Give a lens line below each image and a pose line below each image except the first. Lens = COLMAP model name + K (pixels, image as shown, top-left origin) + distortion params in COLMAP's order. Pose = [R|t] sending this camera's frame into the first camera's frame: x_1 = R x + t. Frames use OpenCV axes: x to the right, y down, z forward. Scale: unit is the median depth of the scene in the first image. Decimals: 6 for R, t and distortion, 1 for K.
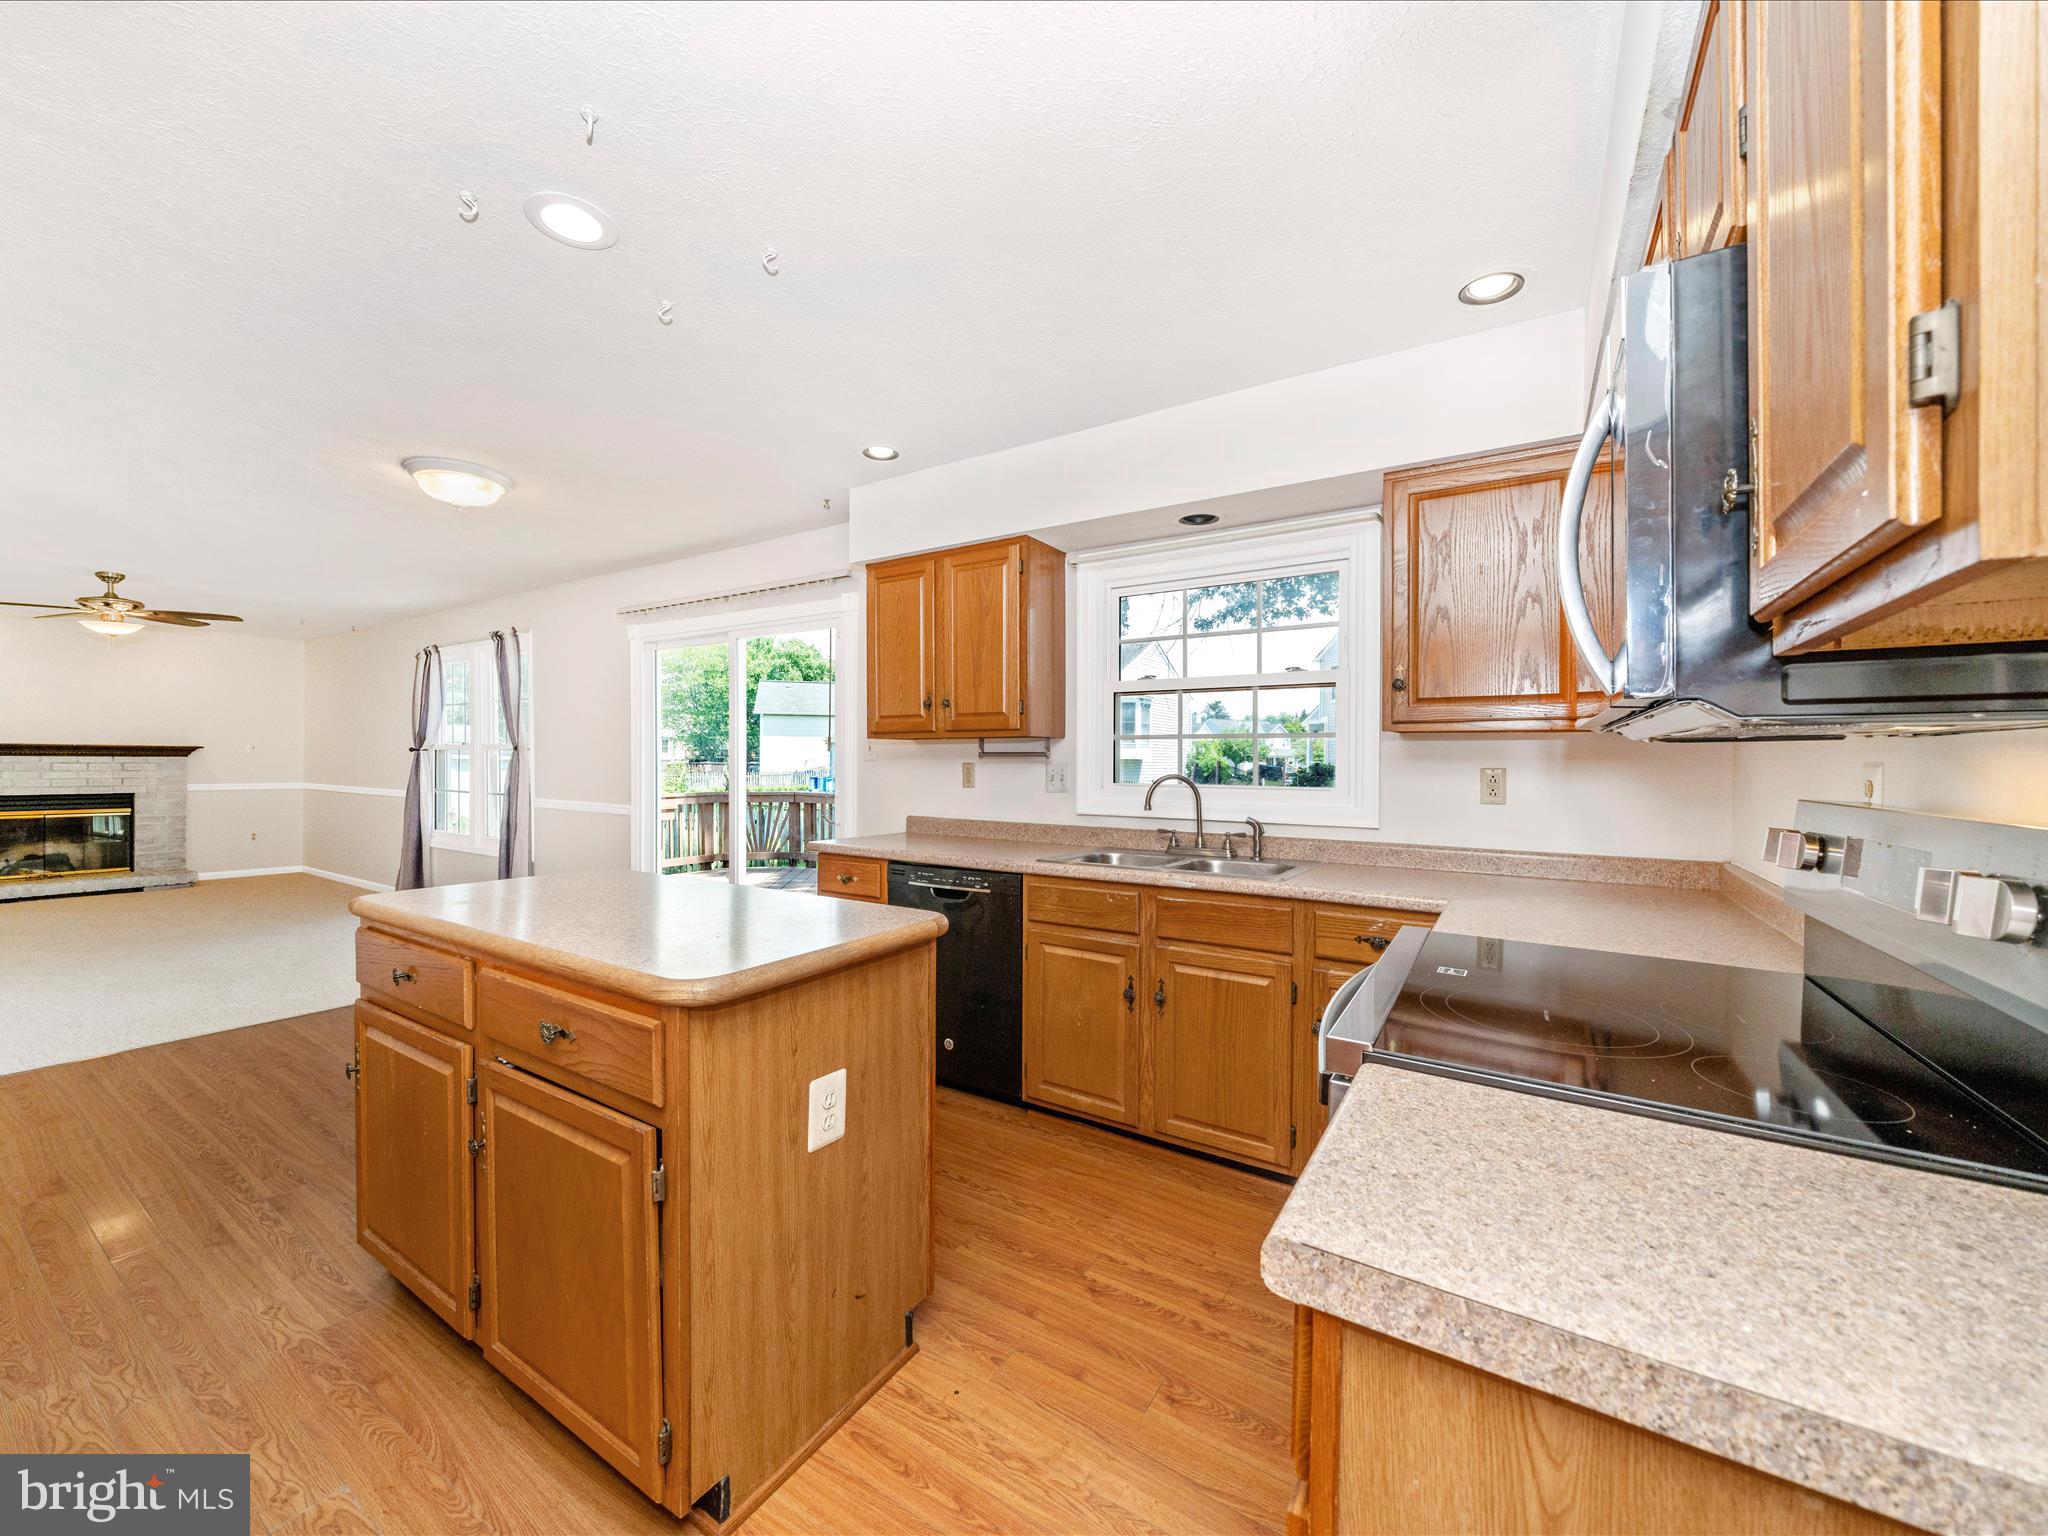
lens RADIAL K [[804.3, 0, 1022.1], [0, 804.3, 762.4], [0, 0, 1]] dist [-0.003597, -0.000015]
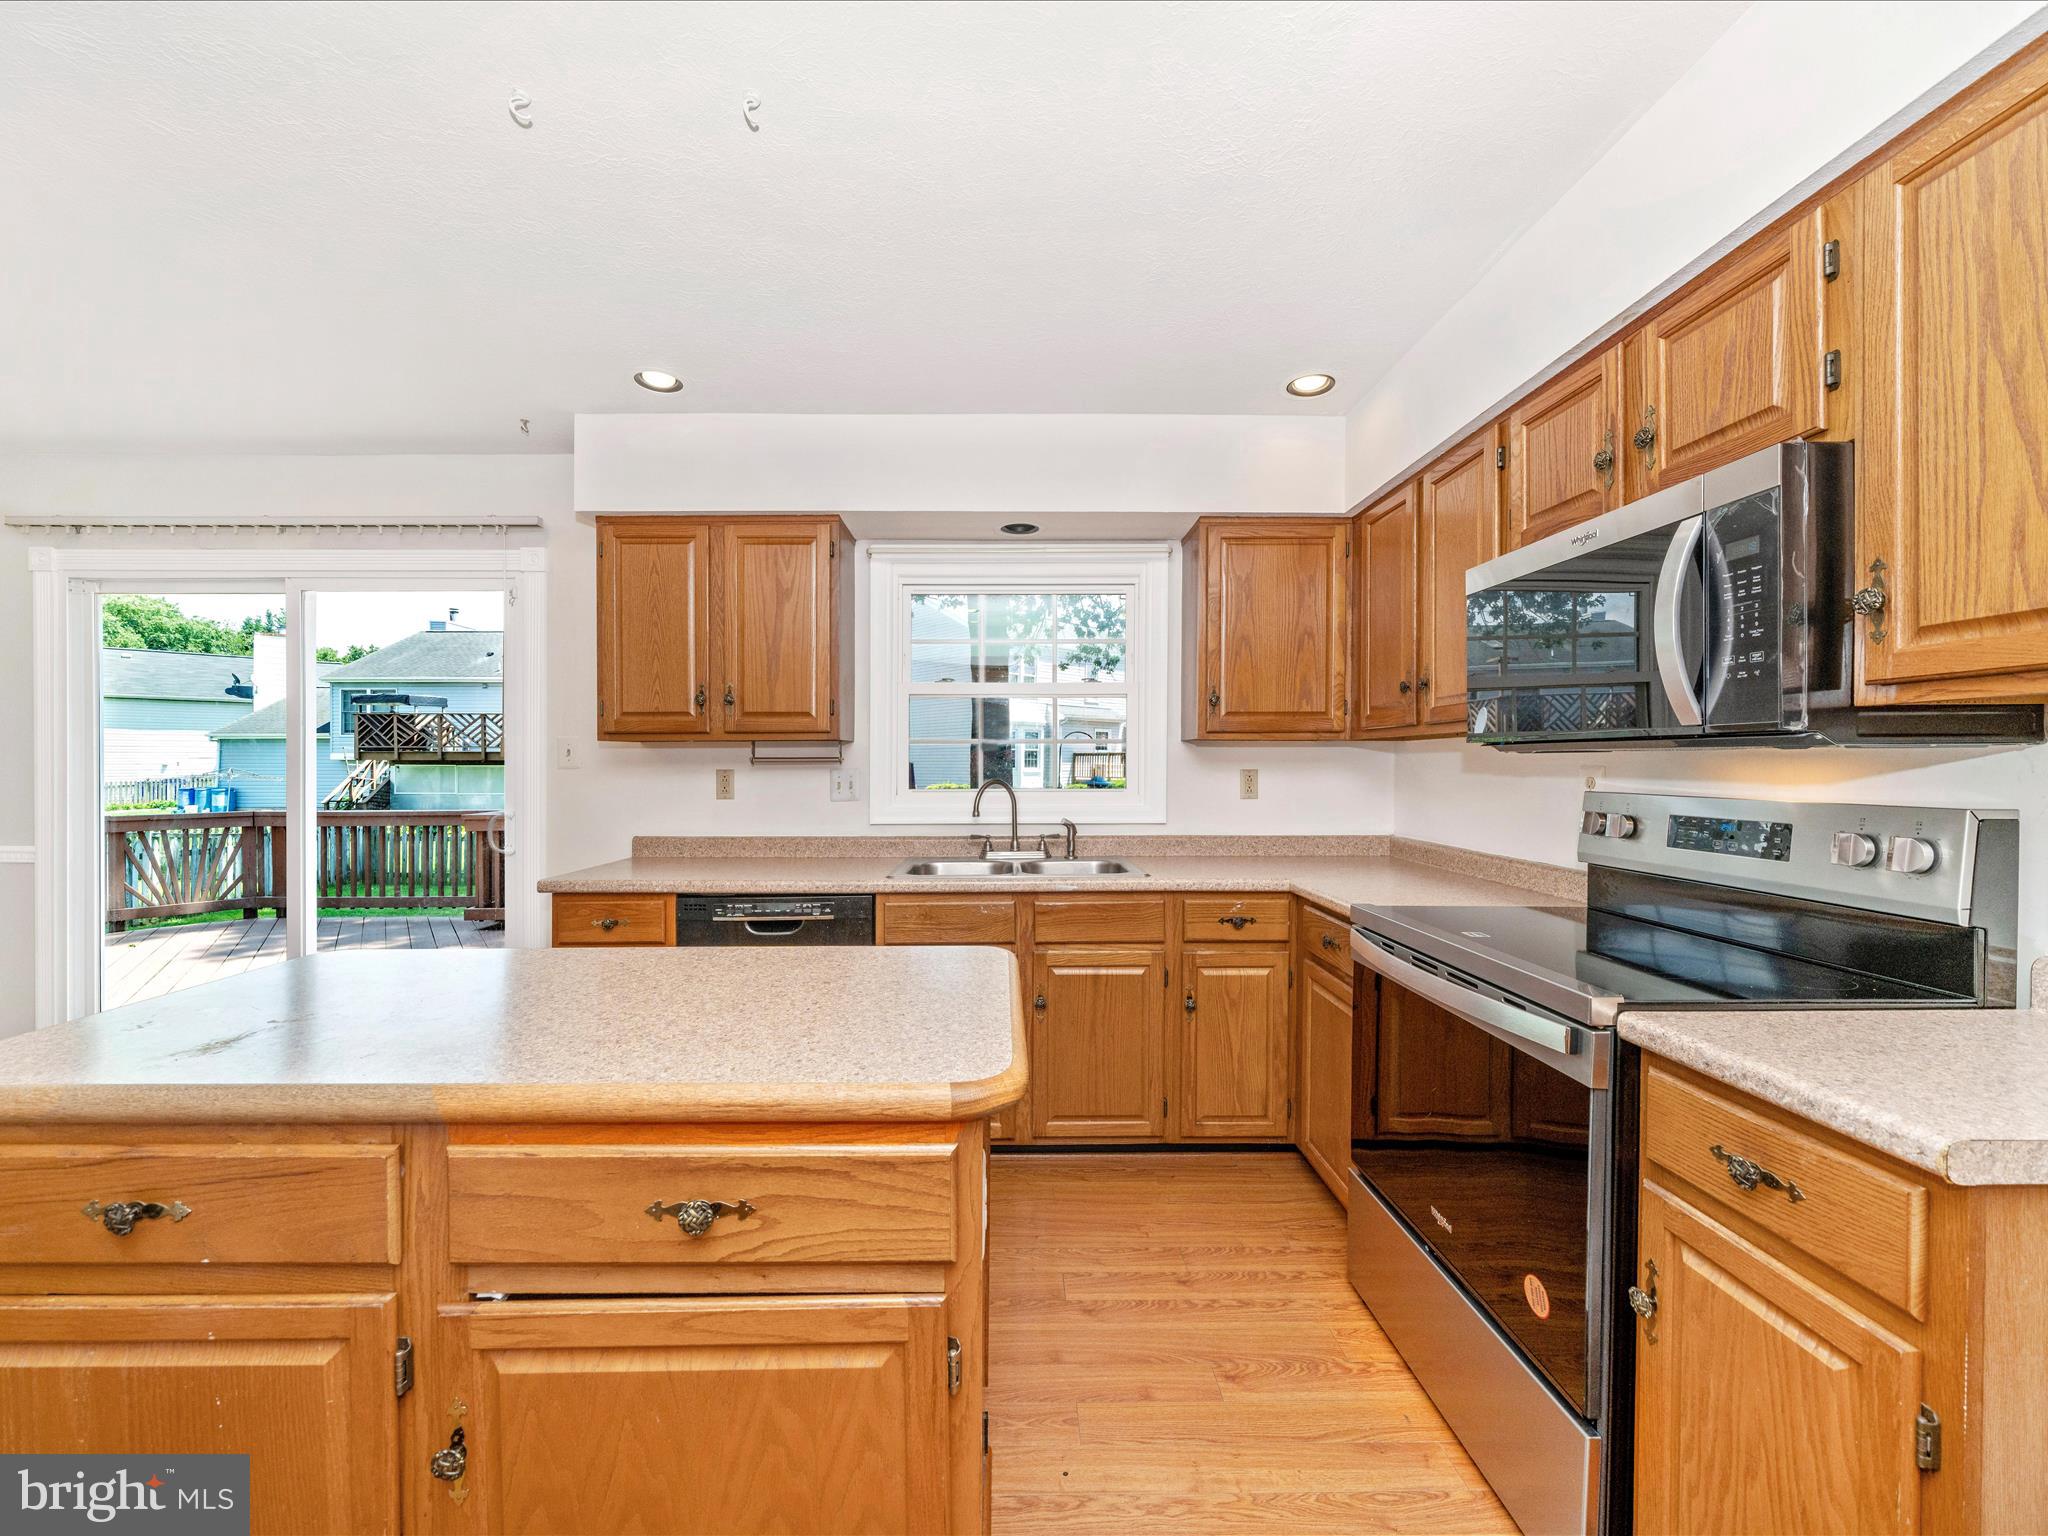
lens RADIAL K [[801.0, 0, 1013.5], [0, 801.0, 761.0], [0, 0, 1]] dist [-0.001367, -0.000055]
pose [[0.828725, -0.007638, 0.559604, -0.417083], [0.007510, 0.999969, 0.002527, -0.012560], [-0.559606, 0.002109, 0.828756, 0.190132]]
